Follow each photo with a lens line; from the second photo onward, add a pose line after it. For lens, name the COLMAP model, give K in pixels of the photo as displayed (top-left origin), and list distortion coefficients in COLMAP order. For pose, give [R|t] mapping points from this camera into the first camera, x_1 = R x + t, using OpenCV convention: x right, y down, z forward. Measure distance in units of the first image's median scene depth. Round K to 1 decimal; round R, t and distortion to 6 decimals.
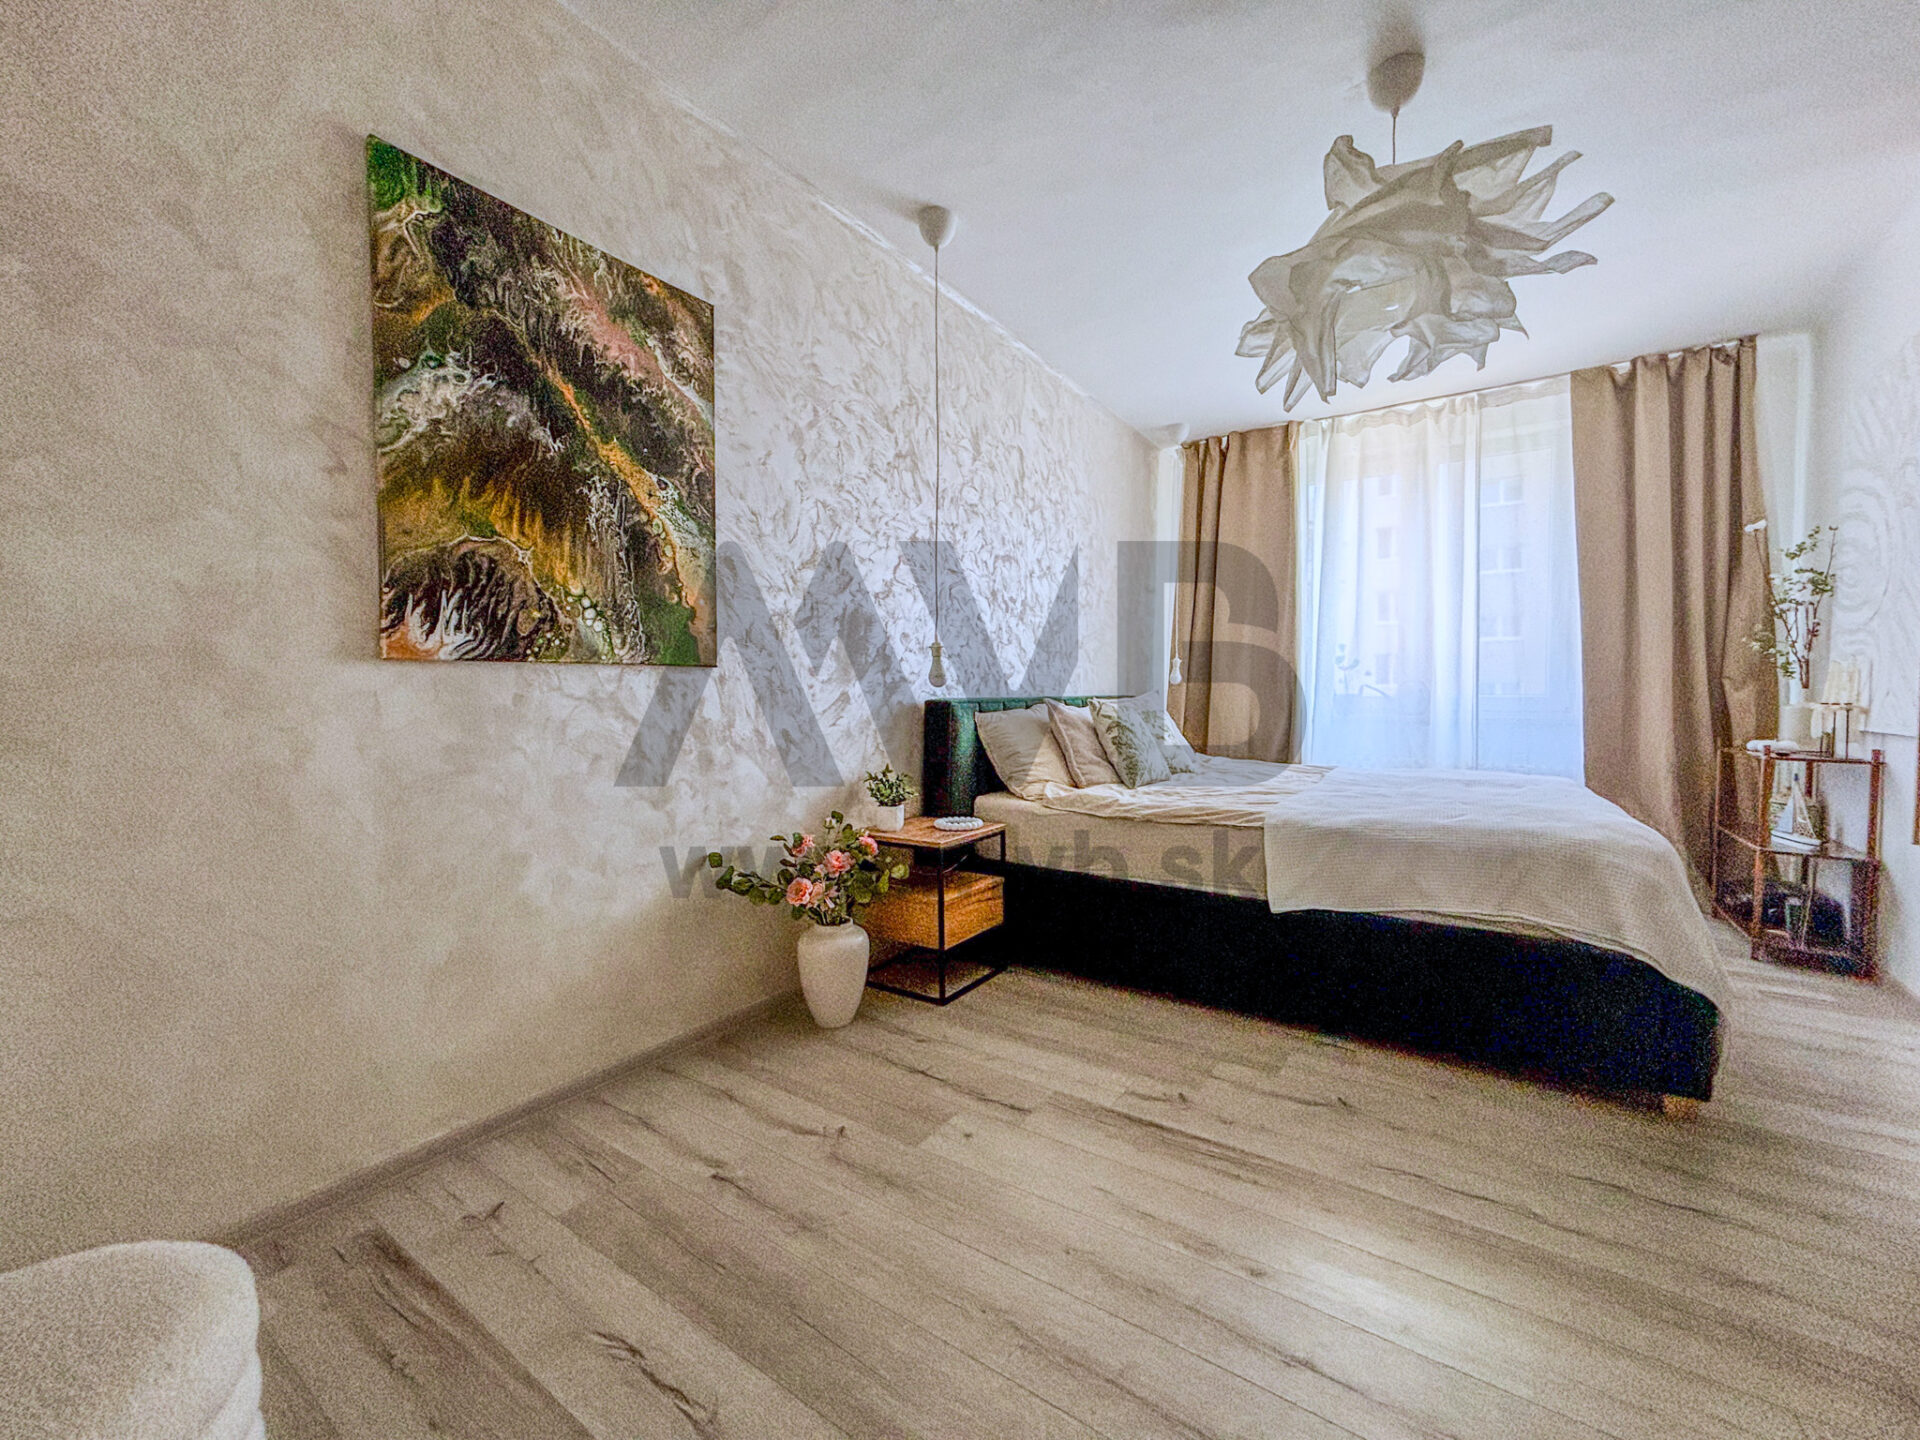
lens RADIAL K [[773.4, 0, 963.9], [0, 773.4, 709.6], [0, 0, 1]] dist [0.000911, -0.000098]
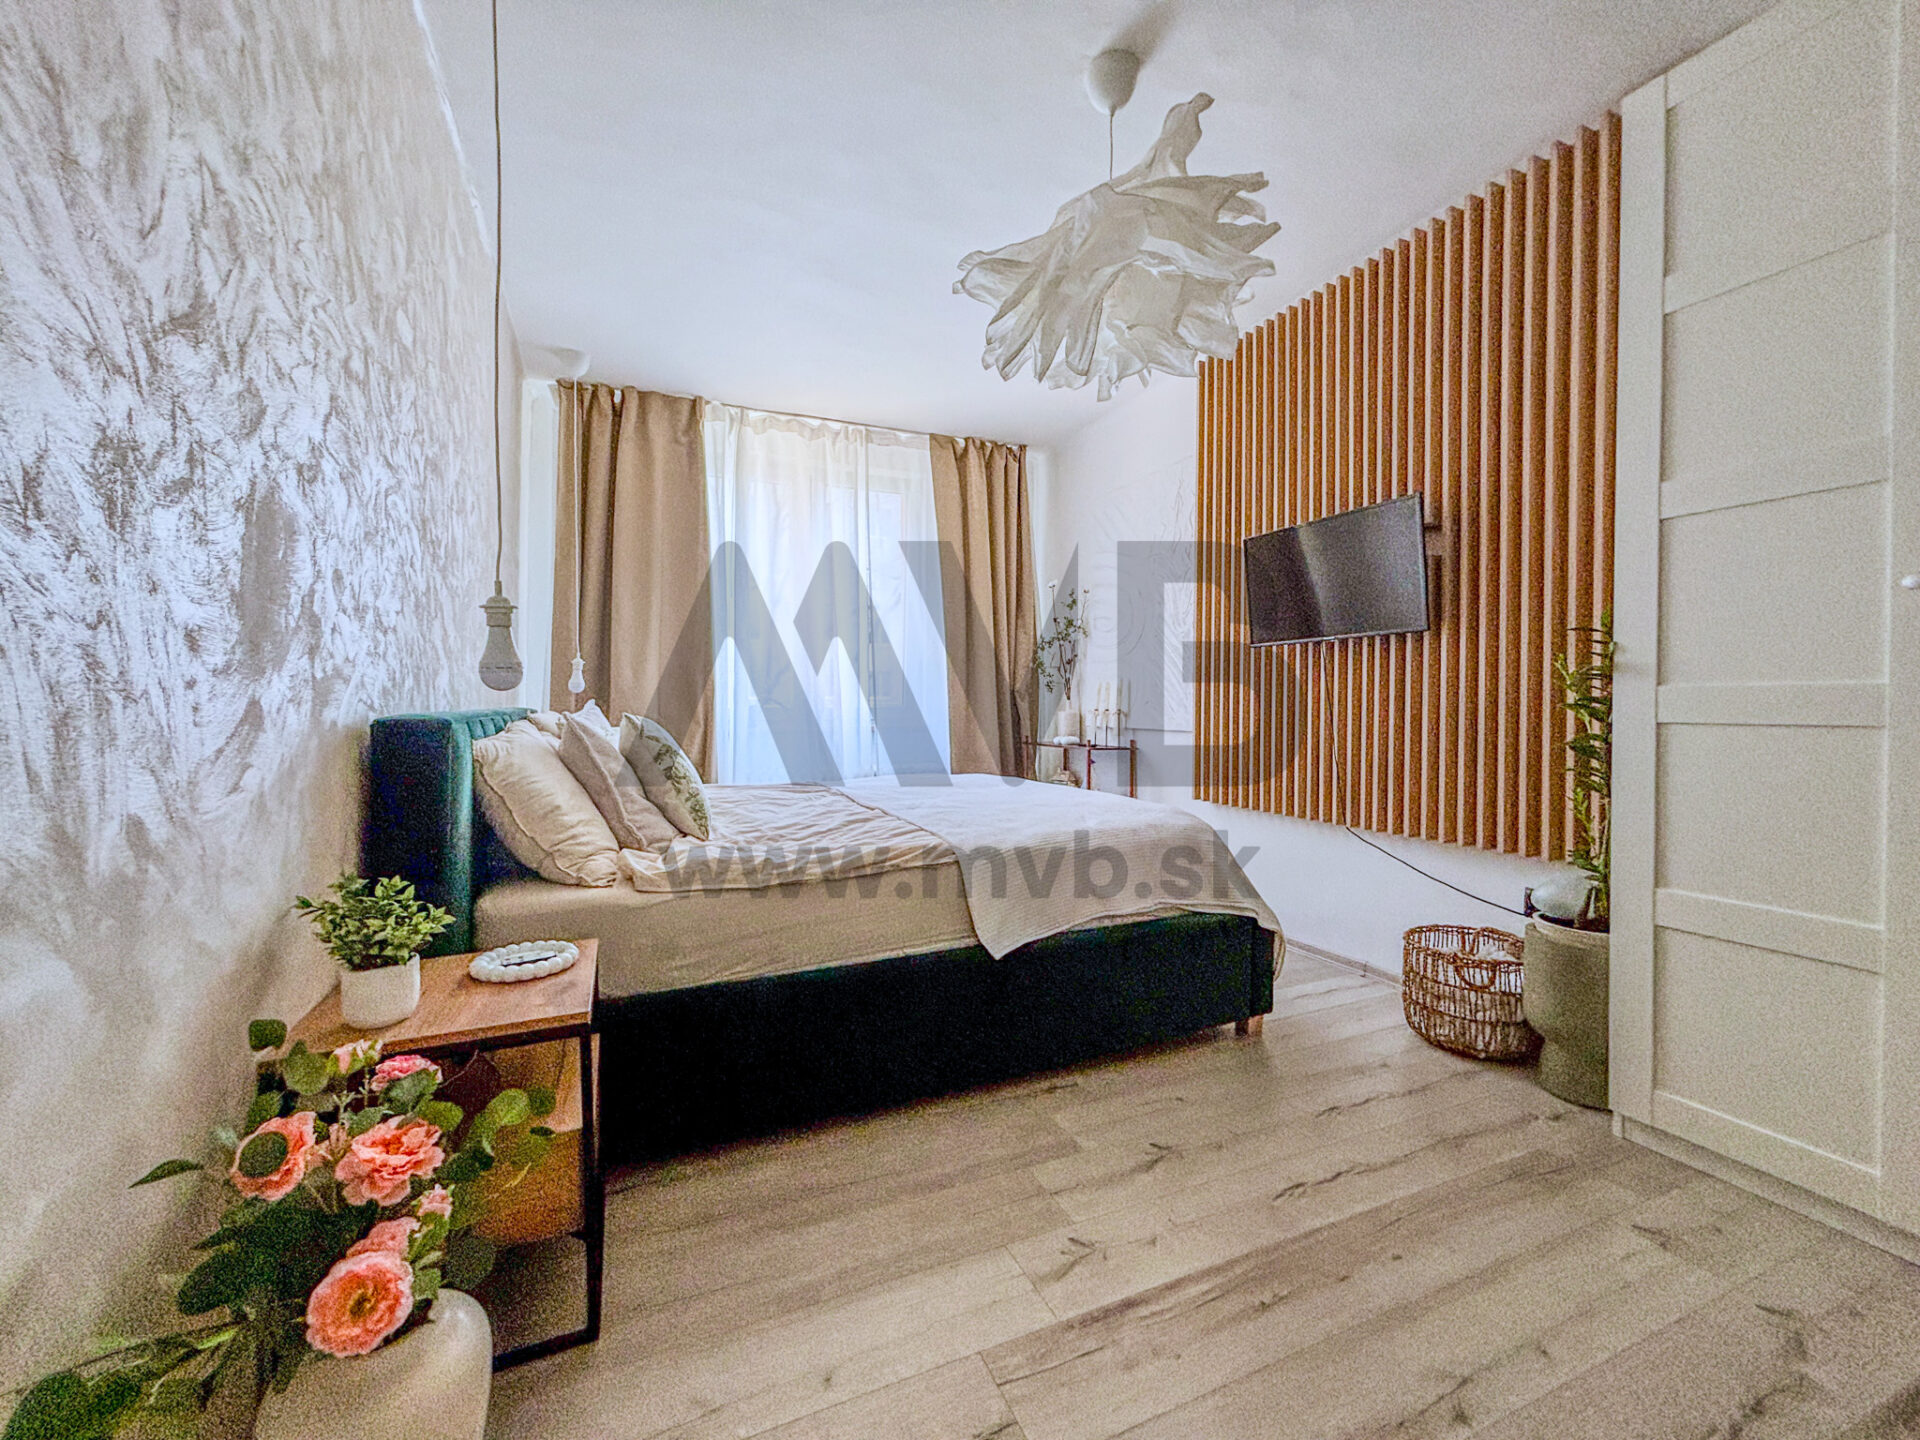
lens RADIAL K [[773.4, 0, 955.1], [0, 773.4, 710.1], [0, 0, 1]] dist [0.000911, -0.000098]
pose [[0.536301, -0.008507, 0.843984, -0.354525], [0.023776, 0.999705, -0.005032, -0.008789], [-0.843692, 0.022766, 0.536345, 0.605891]]
